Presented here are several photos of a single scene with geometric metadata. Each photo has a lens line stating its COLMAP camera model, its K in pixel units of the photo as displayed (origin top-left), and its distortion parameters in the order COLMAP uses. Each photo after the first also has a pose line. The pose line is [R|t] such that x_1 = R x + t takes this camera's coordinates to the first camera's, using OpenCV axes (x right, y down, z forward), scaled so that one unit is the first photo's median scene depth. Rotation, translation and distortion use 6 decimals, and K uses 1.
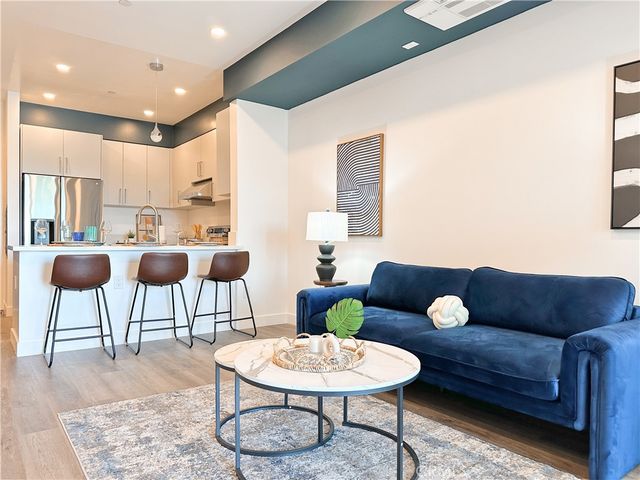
lens RADIAL K [[456.0, 0, 321.2], [0, 456.0, 241.0], [0, 0, 1]] dist [0.051798, -0.056001]
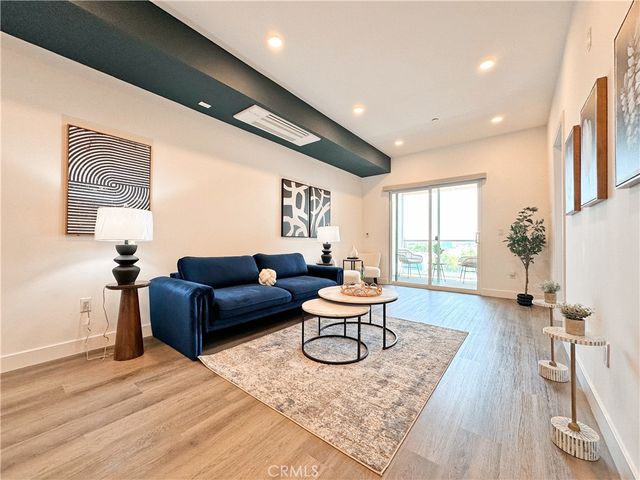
lens RADIAL K [[257.7, 0, 316.8], [0, 257.7, 241.9], [0, 0, 1]] dist [0.003143, 0.000216]
pose [[-0.249124, -0.007583, 0.968442, -0.616987], [-0.003670, 0.999970, 0.006886, -0.002978], [-0.968465, -0.001839, -0.249145, 0.785650]]
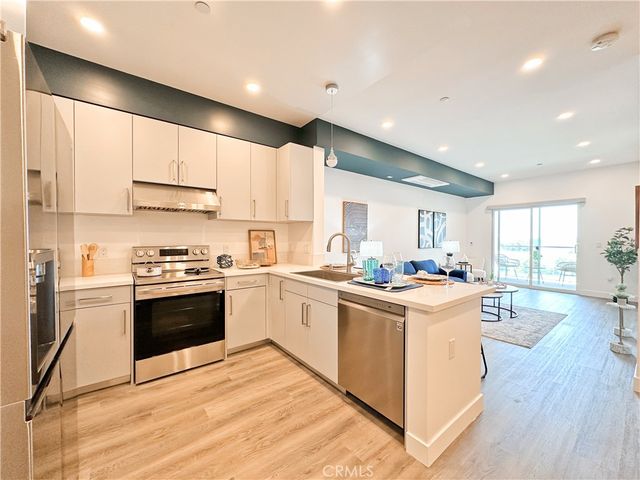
lens RADIAL K [[257.7, 0, 317.3], [0, 257.7, 242.1], [0, 0, 1]] dist [0.003143, 0.000216]
pose [[-0.014571, -0.020504, 0.999684, -1.125555], [-0.002015, 0.999788, 0.020477, -0.084568], [-0.999892, -0.001716, -0.014609, 1.297912]]
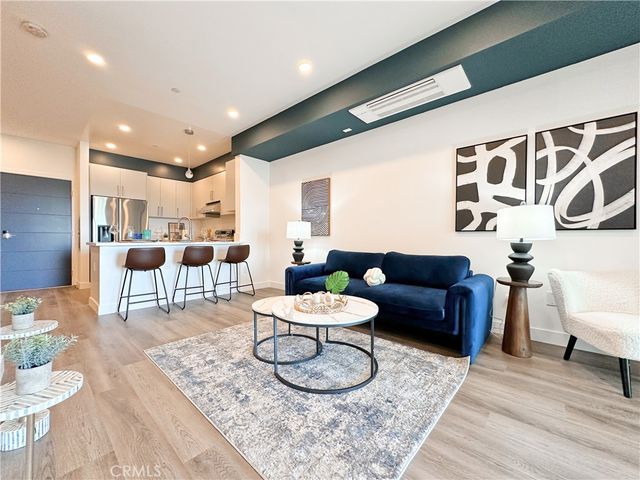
lens RADIAL K [[257.7, 0, 320.8], [0, 257.7, 239.2], [0, 0, 1]] dist [0.003143, 0.000216]
pose [[0.981673, -0.006704, 0.190455, -0.095846], [0.006091, 0.999974, 0.003803, -0.000260], [-0.190476, -0.002573, 0.981689, 0.020487]]
